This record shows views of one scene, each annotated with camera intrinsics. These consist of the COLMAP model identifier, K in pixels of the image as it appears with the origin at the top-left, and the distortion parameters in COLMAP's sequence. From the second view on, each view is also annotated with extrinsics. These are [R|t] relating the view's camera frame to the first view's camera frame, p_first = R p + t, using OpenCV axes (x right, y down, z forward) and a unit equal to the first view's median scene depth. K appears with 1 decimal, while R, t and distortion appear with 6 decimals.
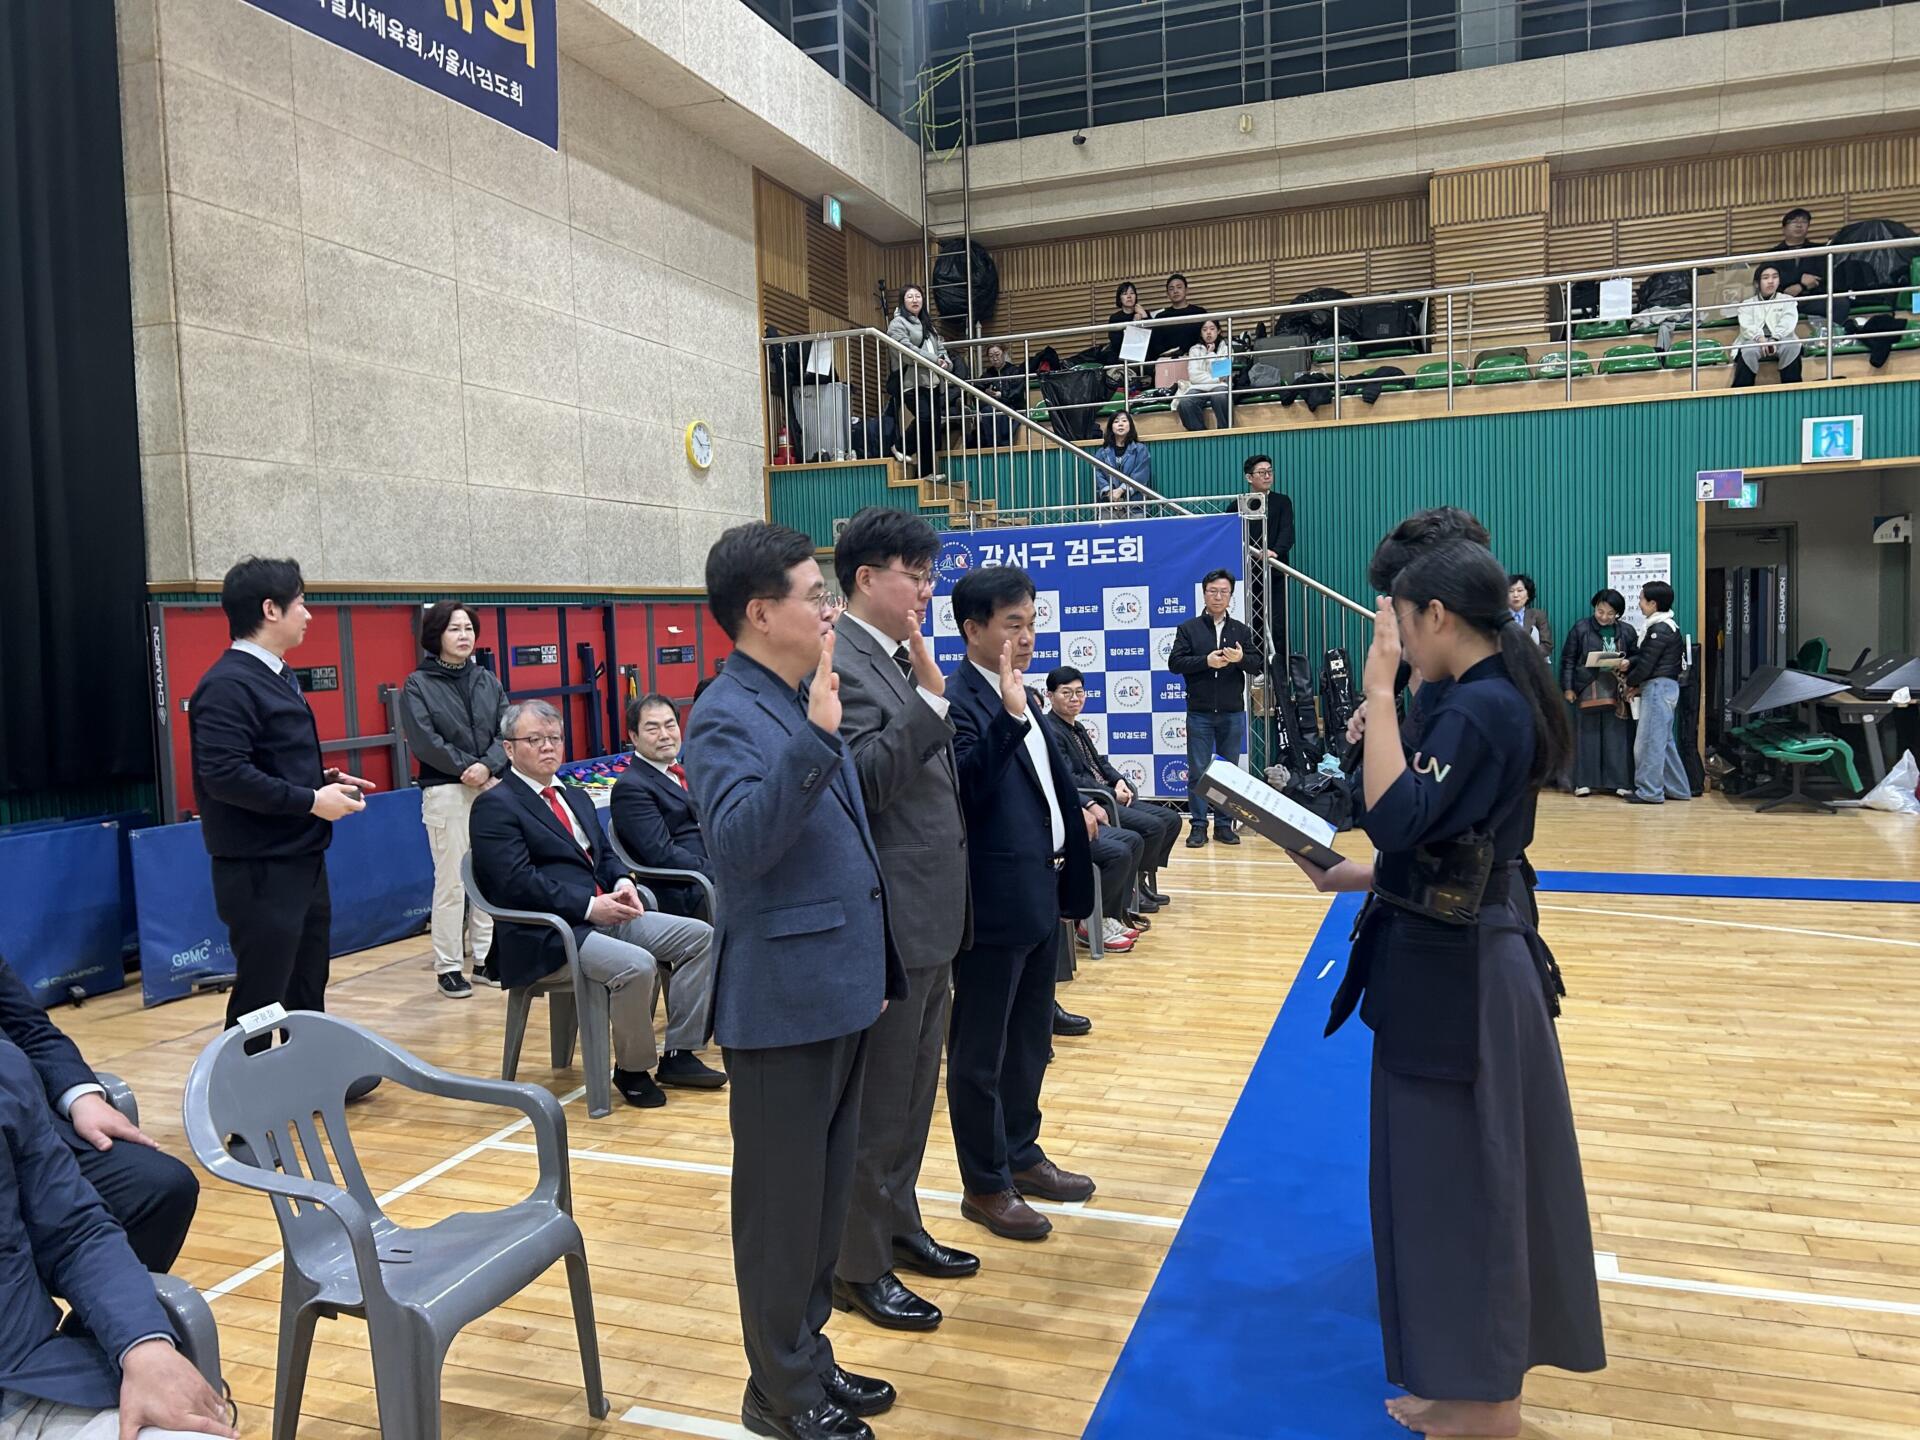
lens RADIAL K [[1431.1, 0, 957.2], [0, 1431.1, 722.3], [0, 0, 1]] dist [0.059686, -0.071207]
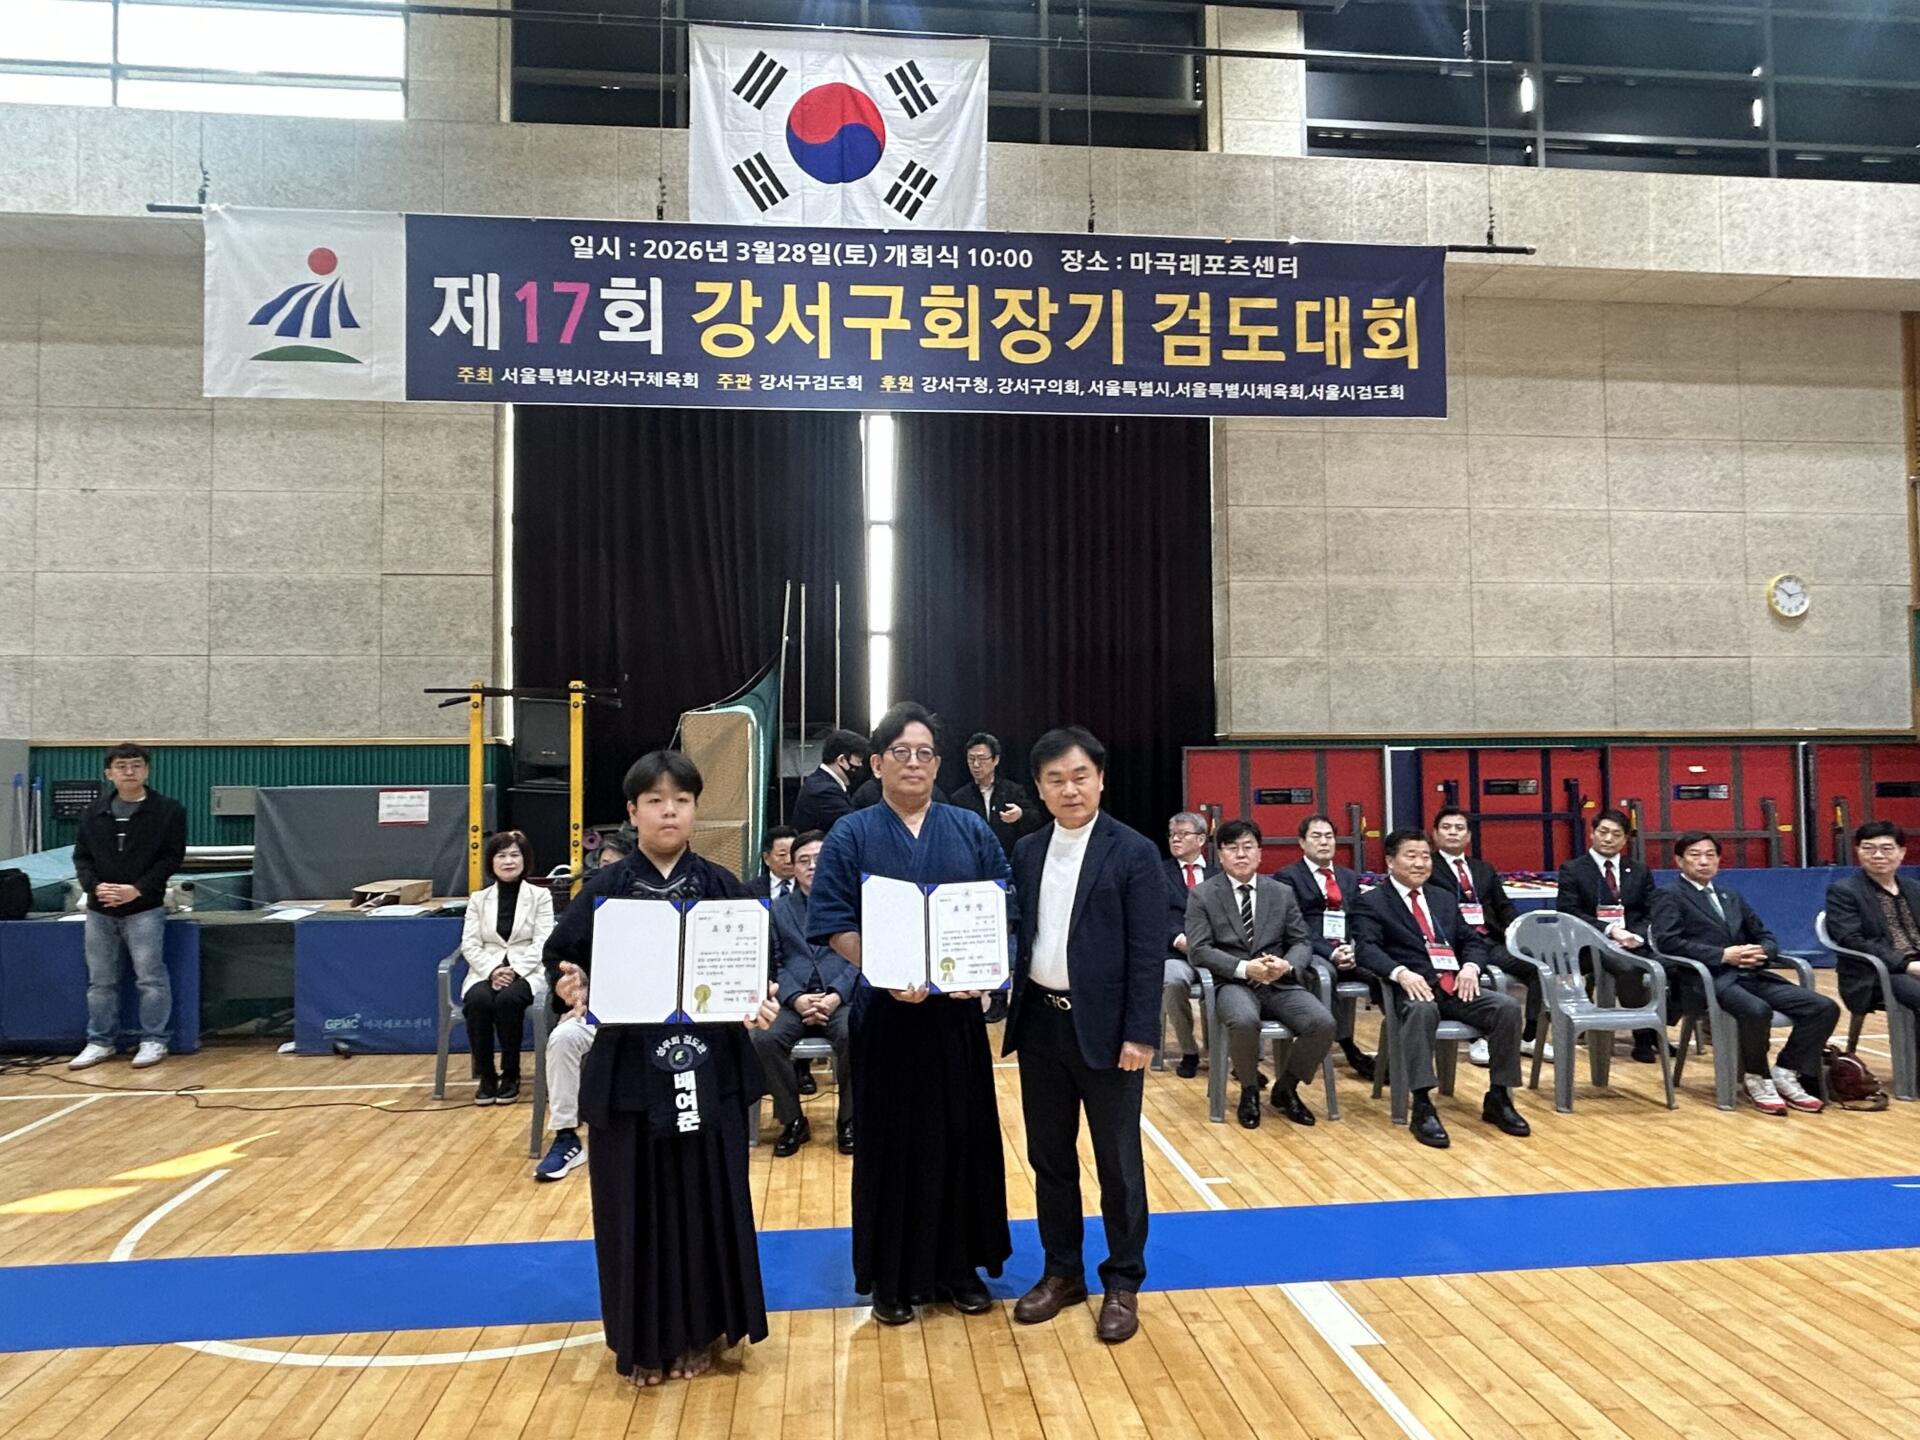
lens RADIAL K [[1209.3, 0, 958.8], [0, 1209.3, 730.1], [0, 0, 1]] dist [-0.020841, 0.017209]
pose [[0.431847, -0.005060, -0.901933, 0.455244], [-0.072437, 0.996560, -0.040274, -0.018982], [0.899033, 0.082725, 0.429995, 0.101817]]
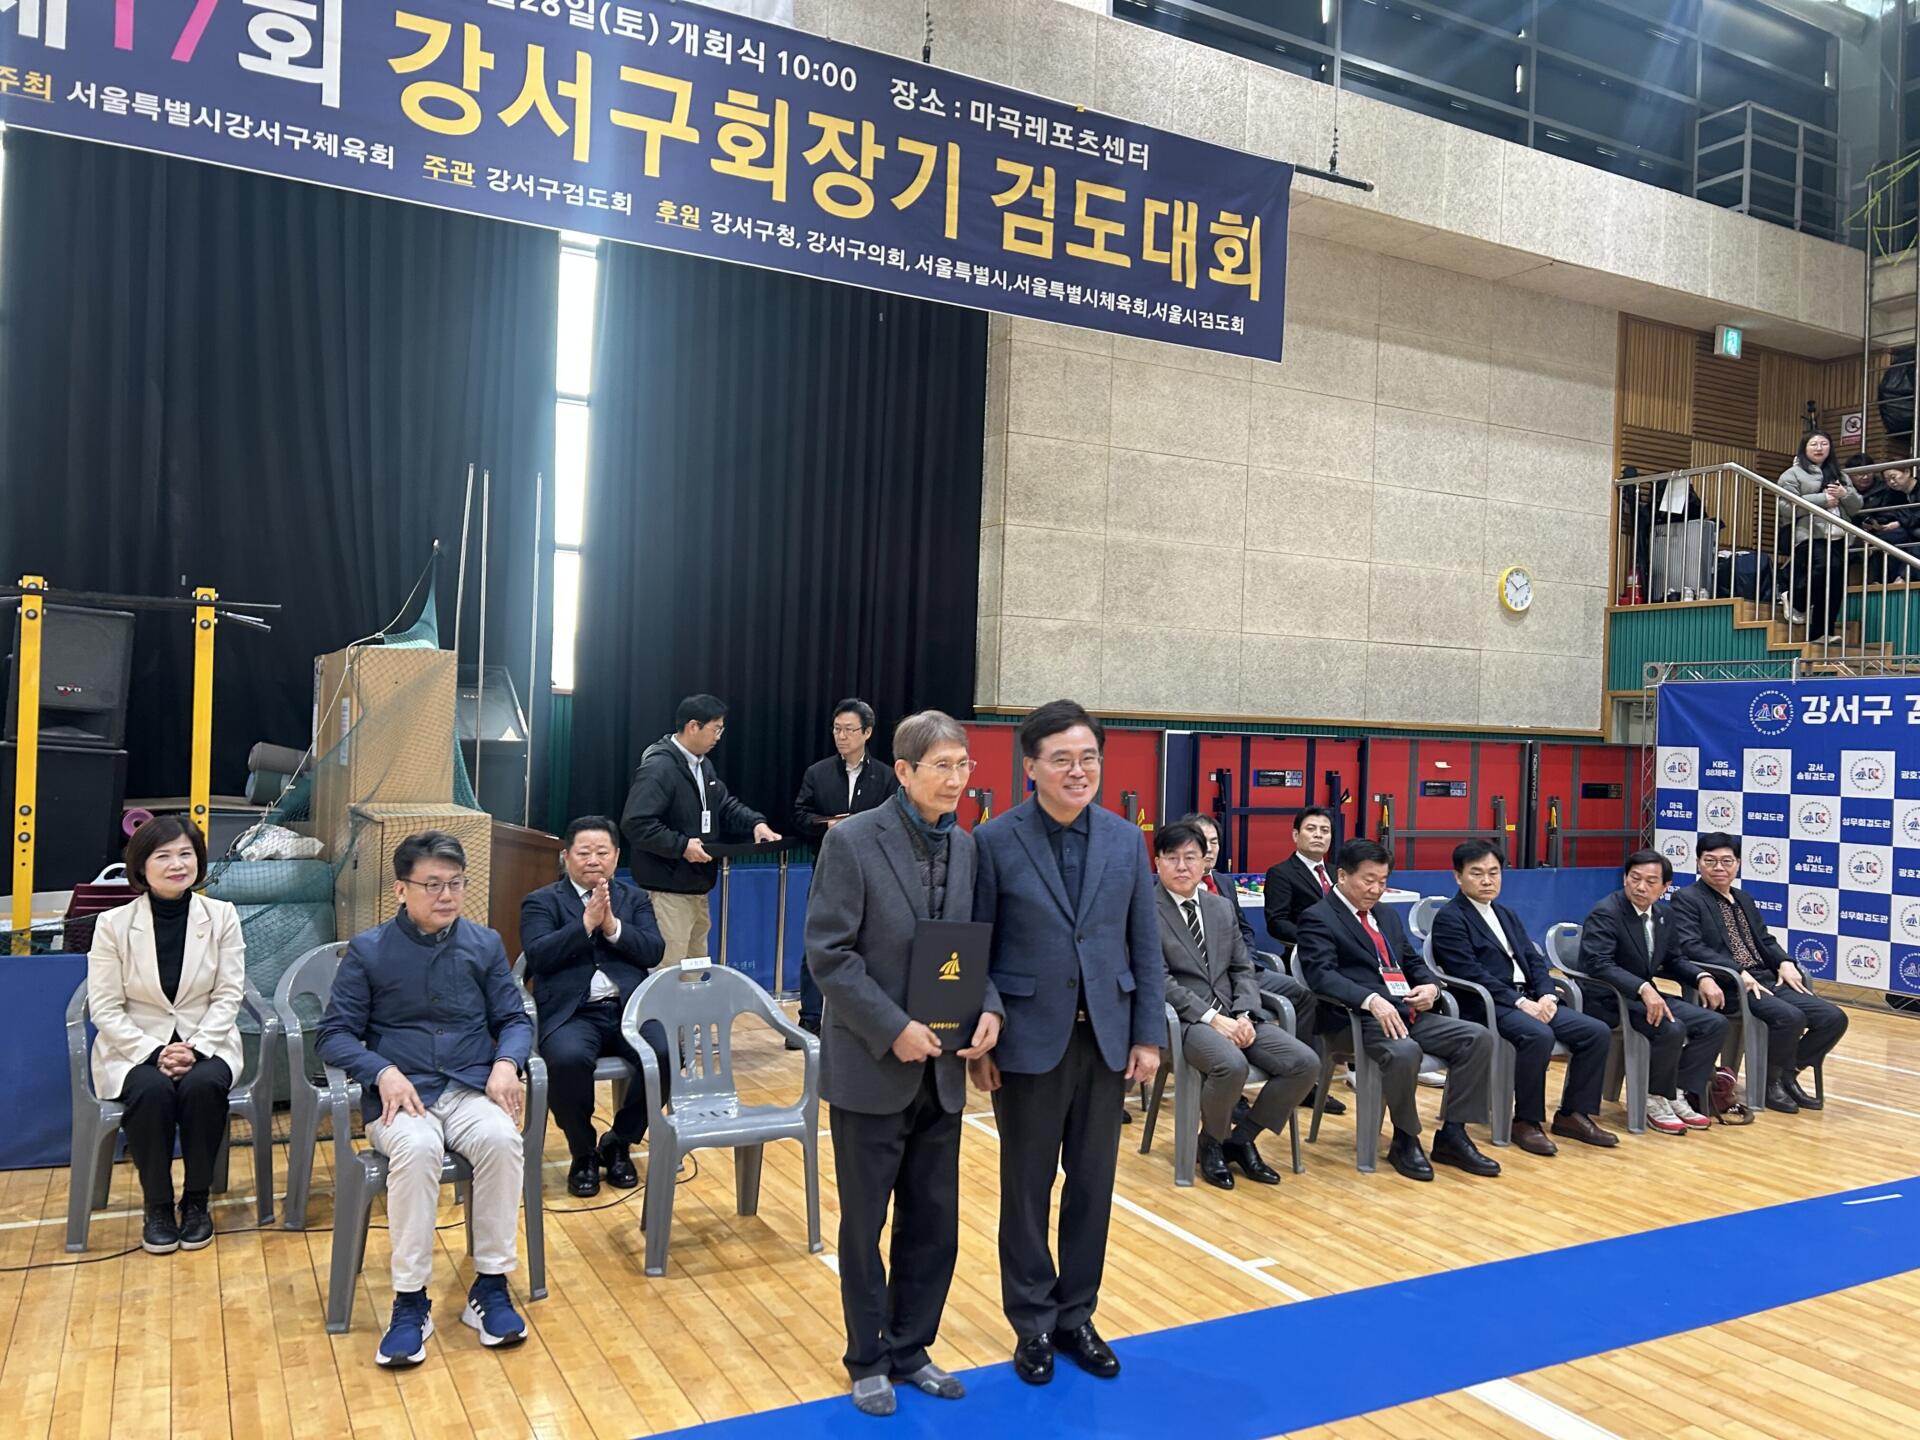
lens RADIAL K [[1445.9, 0, 963.0], [0, 1445.9, 739.6], [0, 0, 1]] dist [0.060146, -0.074202]
pose [[0.744063, 0.055781, -0.665776, 0.292025], [-0.104300, 0.993989, -0.033284, -0.012878], [0.659918, 0.094206, 0.745409, -0.039563]]
